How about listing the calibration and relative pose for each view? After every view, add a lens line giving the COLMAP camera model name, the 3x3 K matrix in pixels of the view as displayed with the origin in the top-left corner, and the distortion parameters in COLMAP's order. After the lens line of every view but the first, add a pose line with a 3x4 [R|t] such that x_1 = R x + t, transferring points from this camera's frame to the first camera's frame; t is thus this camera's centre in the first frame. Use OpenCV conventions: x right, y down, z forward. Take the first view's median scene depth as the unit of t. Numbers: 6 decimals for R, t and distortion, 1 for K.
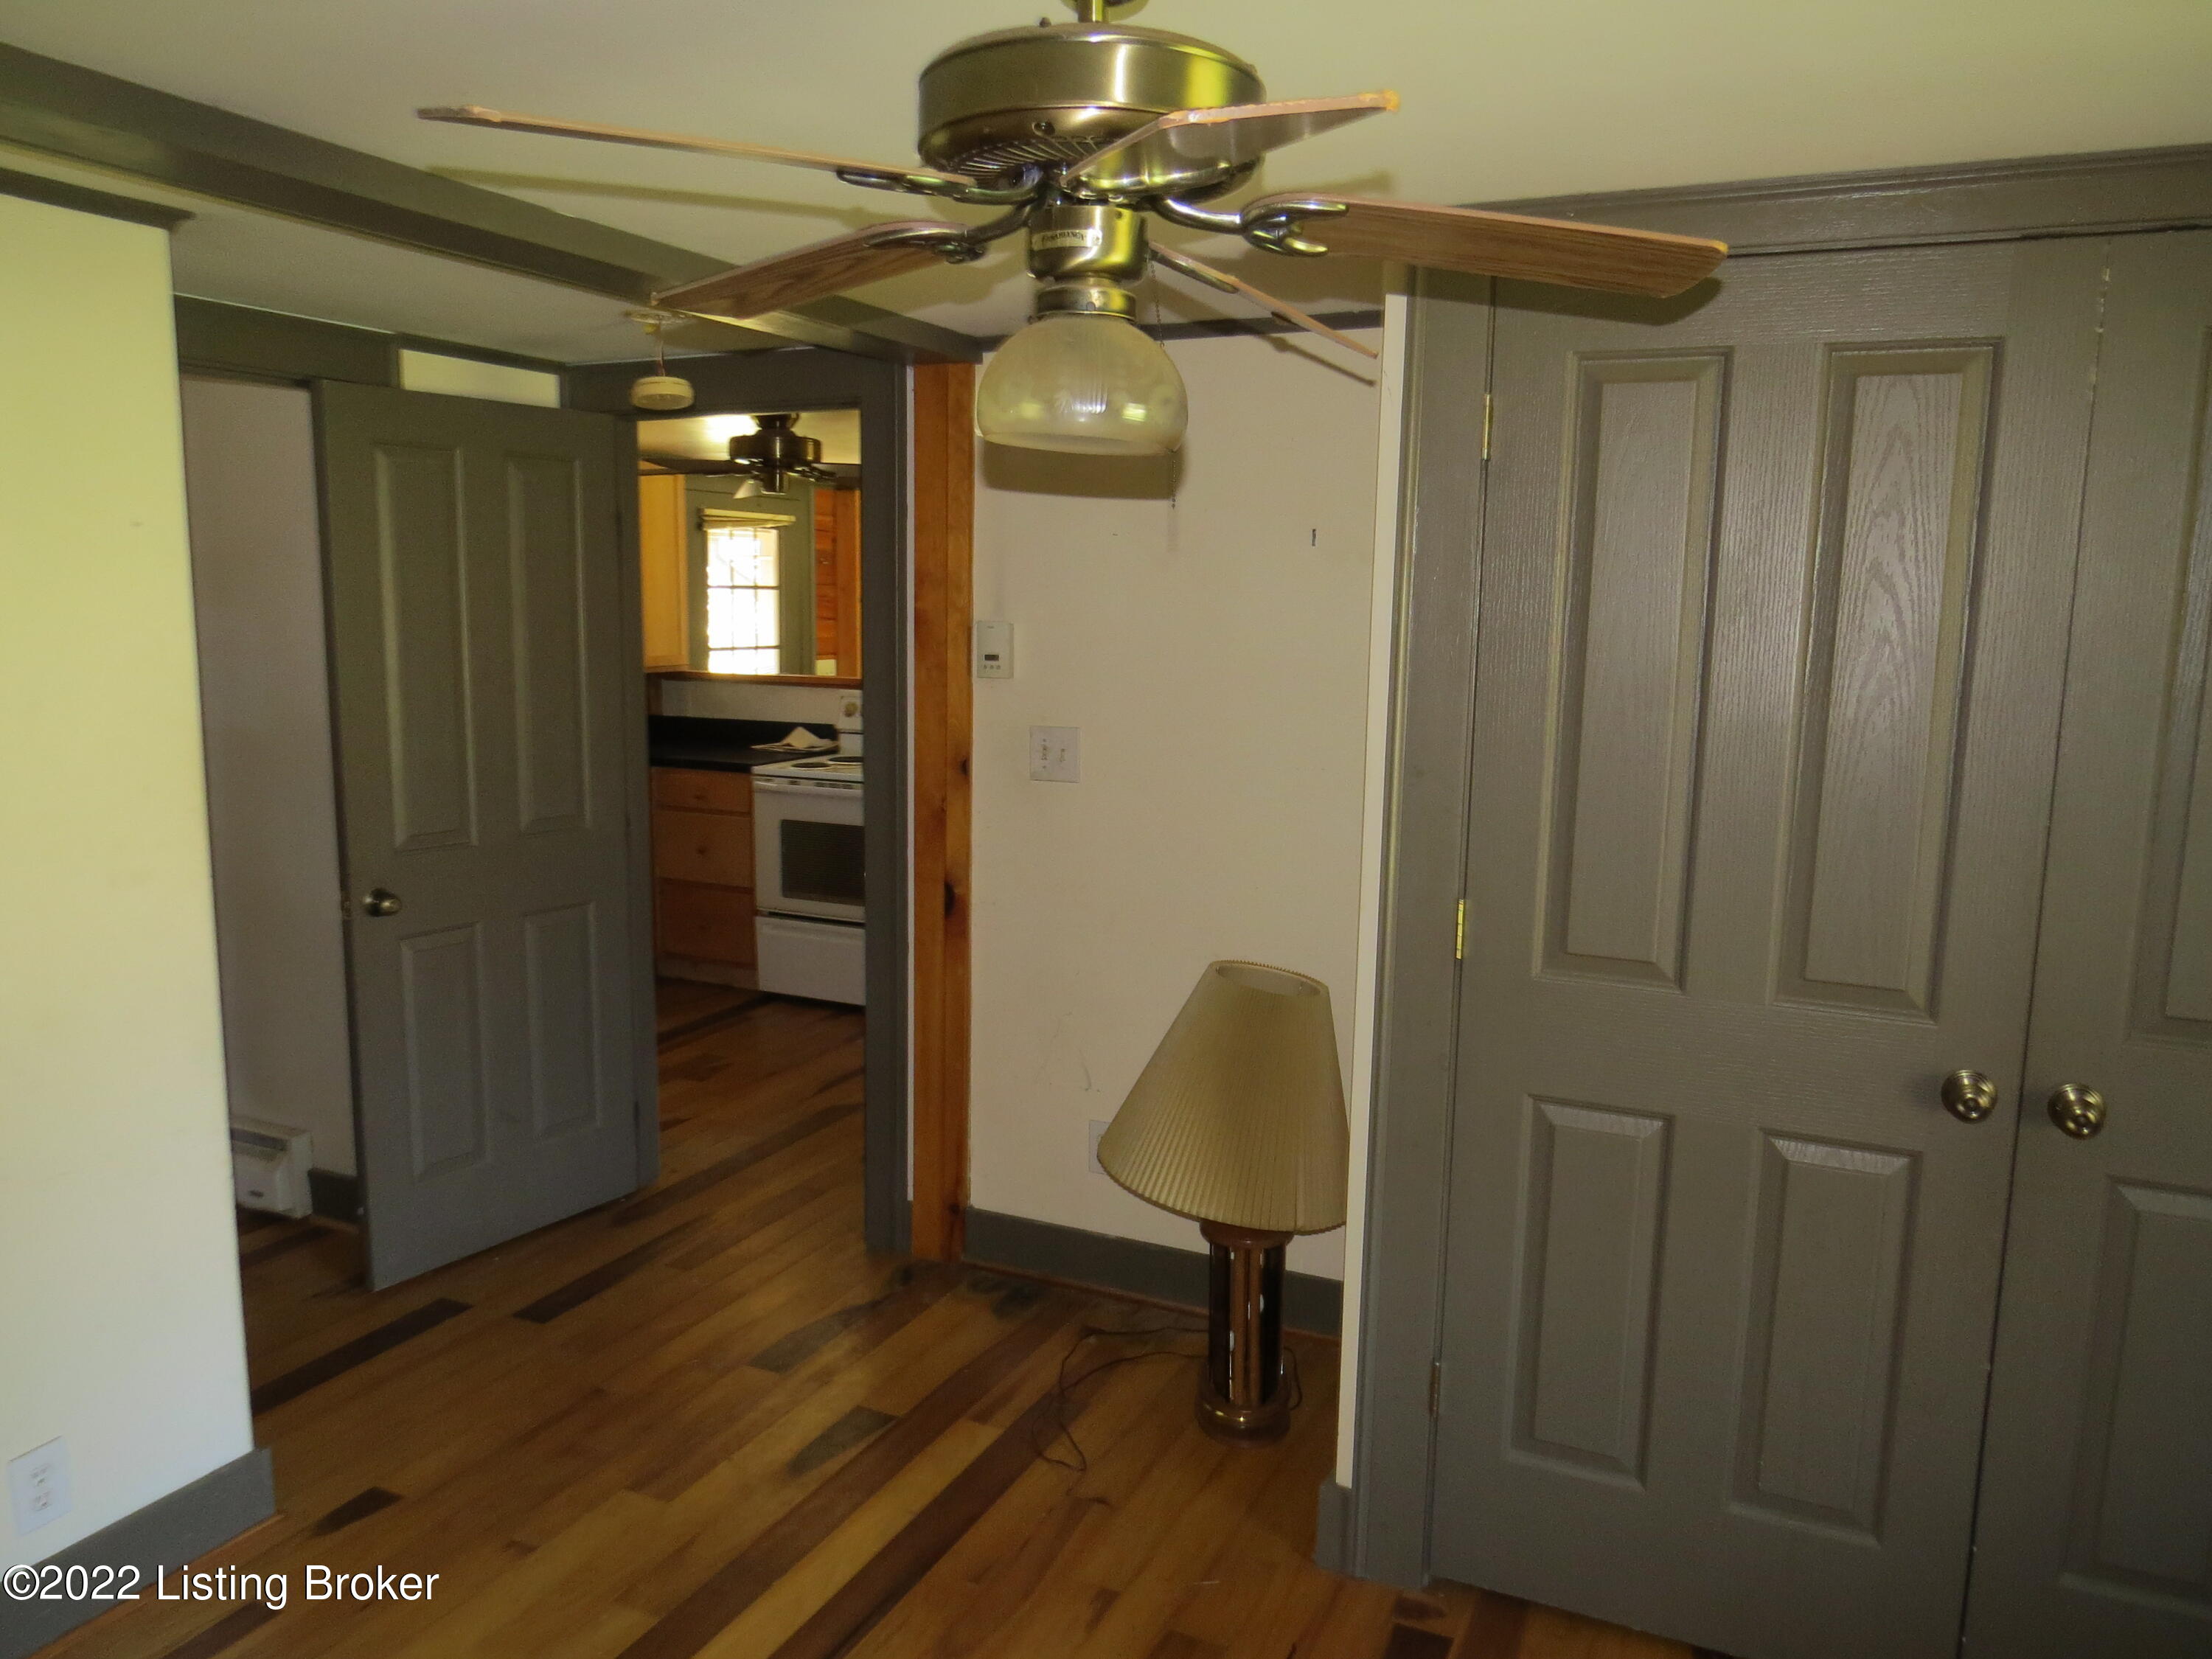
lens RADIAL K [[1586.3, 0, 1108.1], [0, 1586.3, 822.5], [0, 0, 1]] dist [-0.020481, 0.003263]
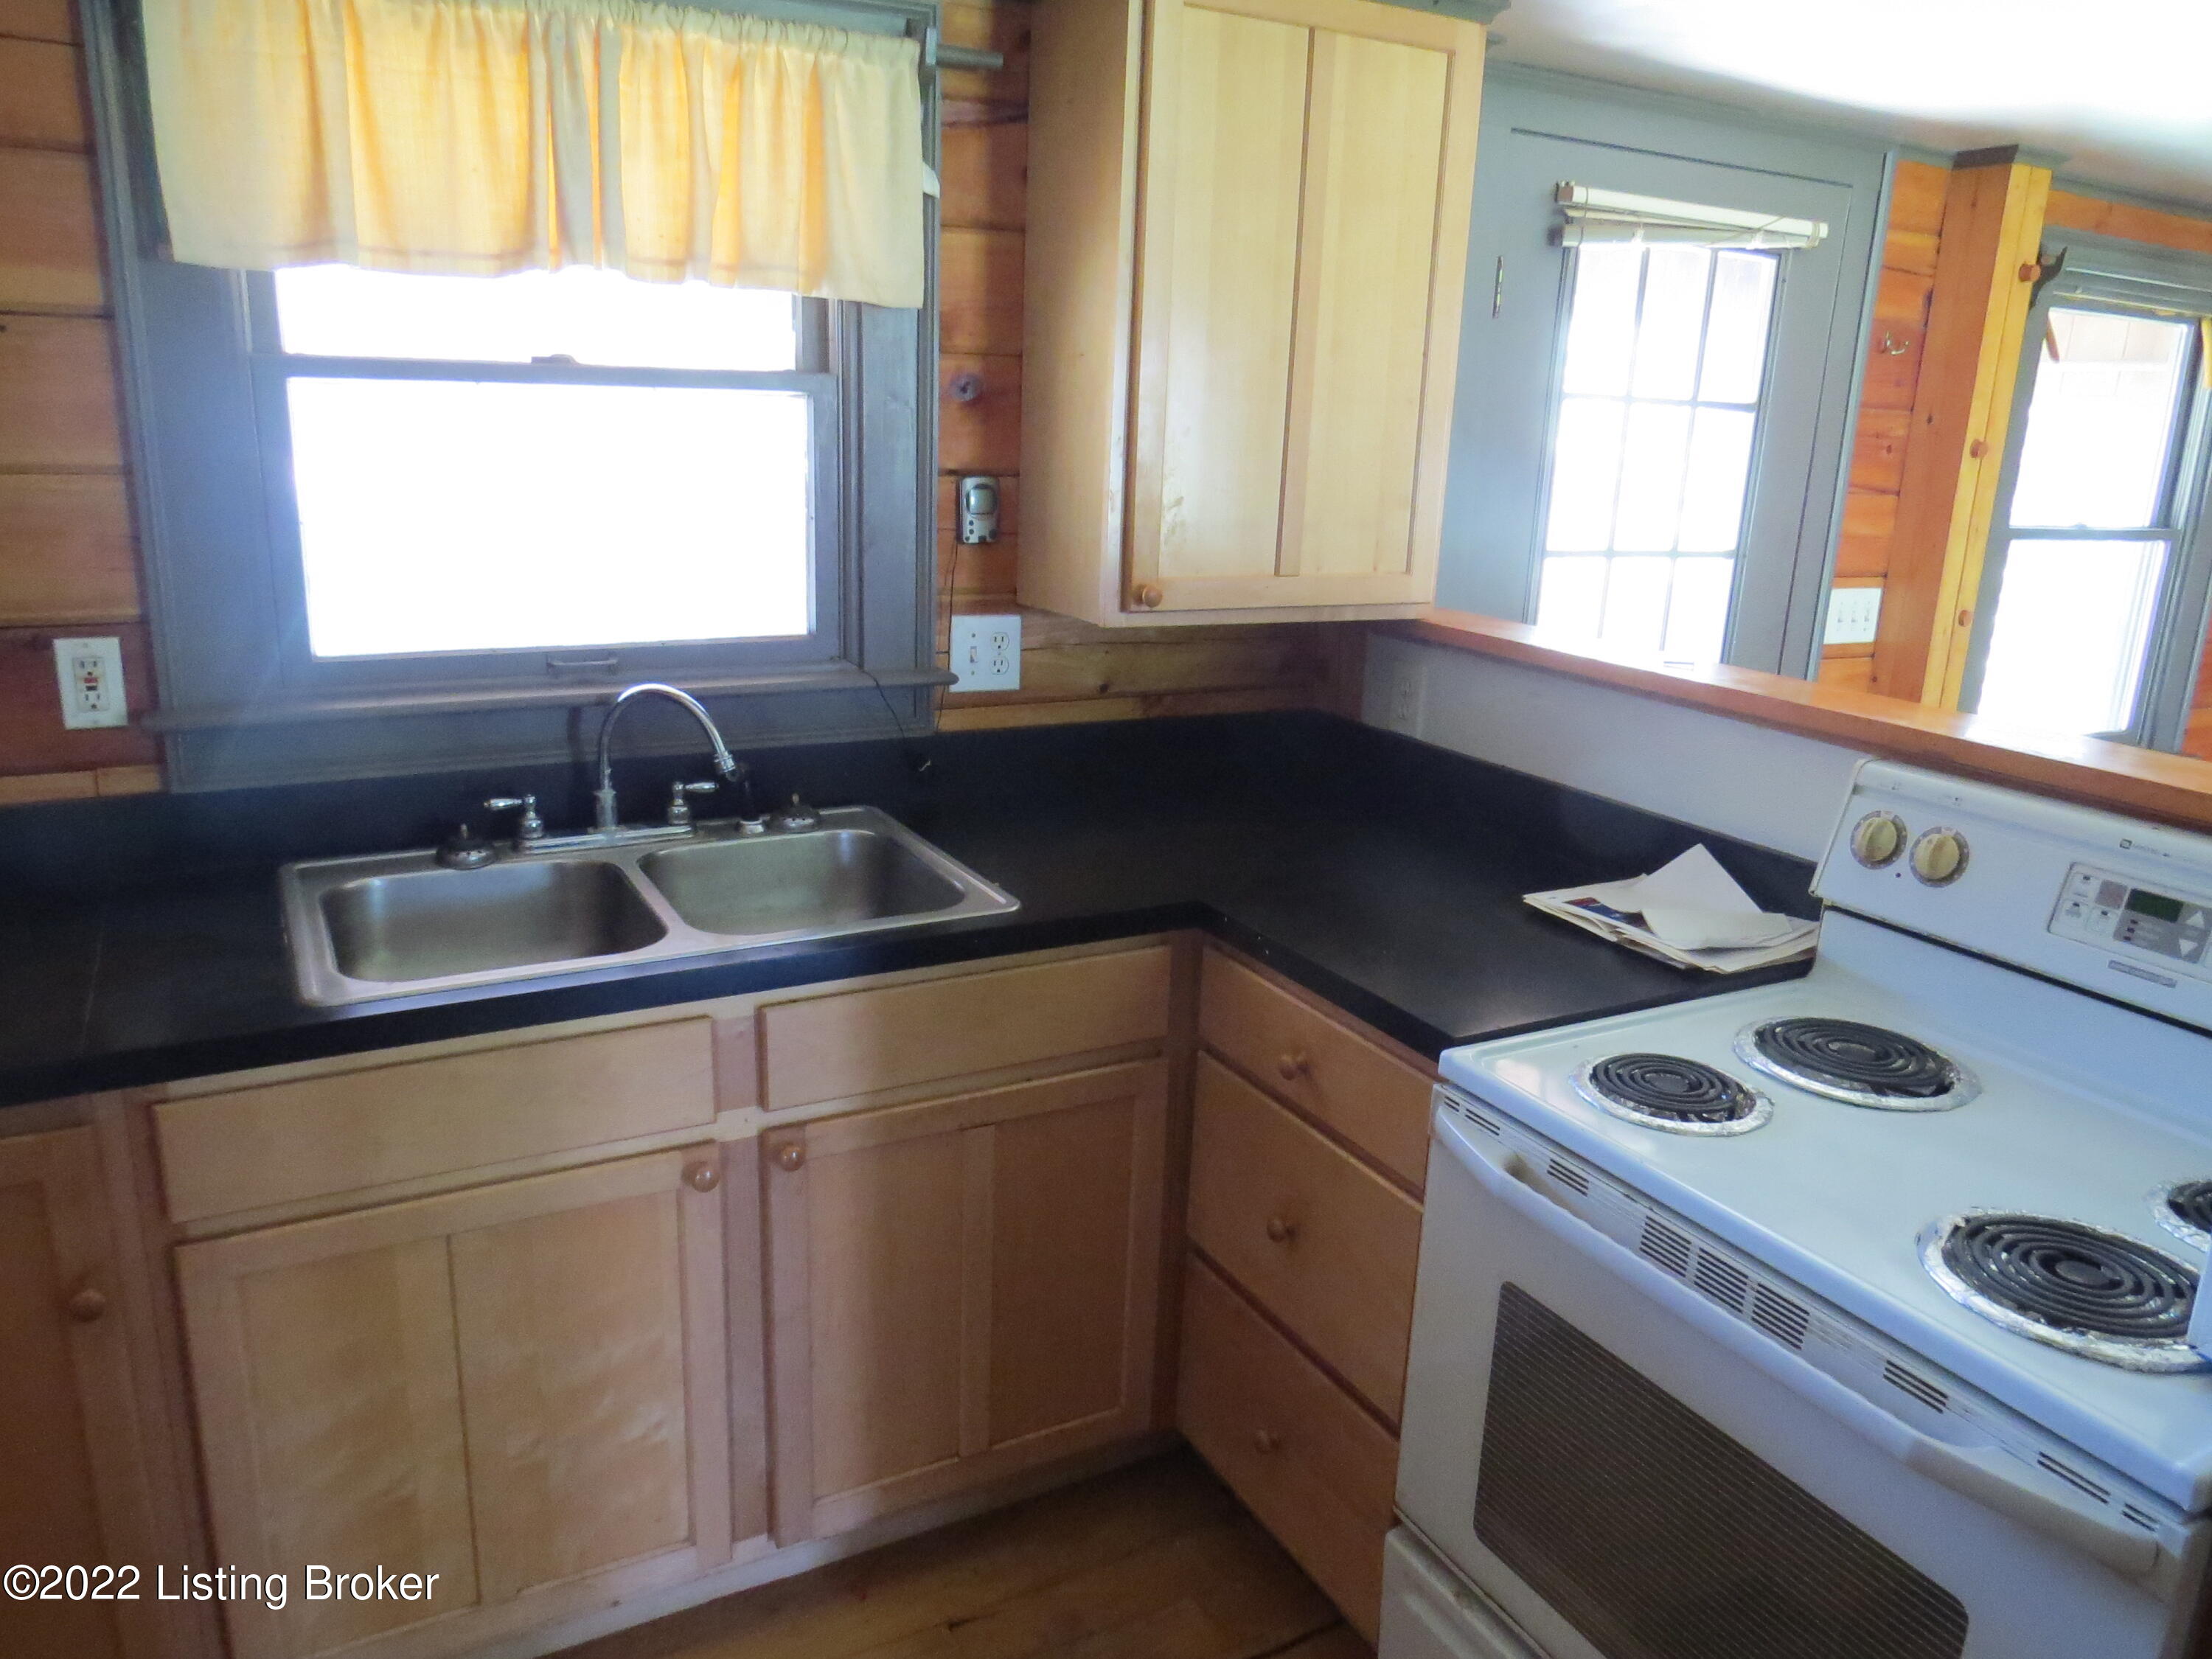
lens RADIAL K [[1586.3, 0, 1111.7], [0, 1586.3, 829.1], [0, 0, 1]] dist [-0.020481, 0.003263]
pose [[0.807403, 0.163969, -0.566758, -0.097341], [-0.112965, 0.985797, 0.124271, -0.075255], [0.579084, -0.036313, 0.814459, 0.582734]]
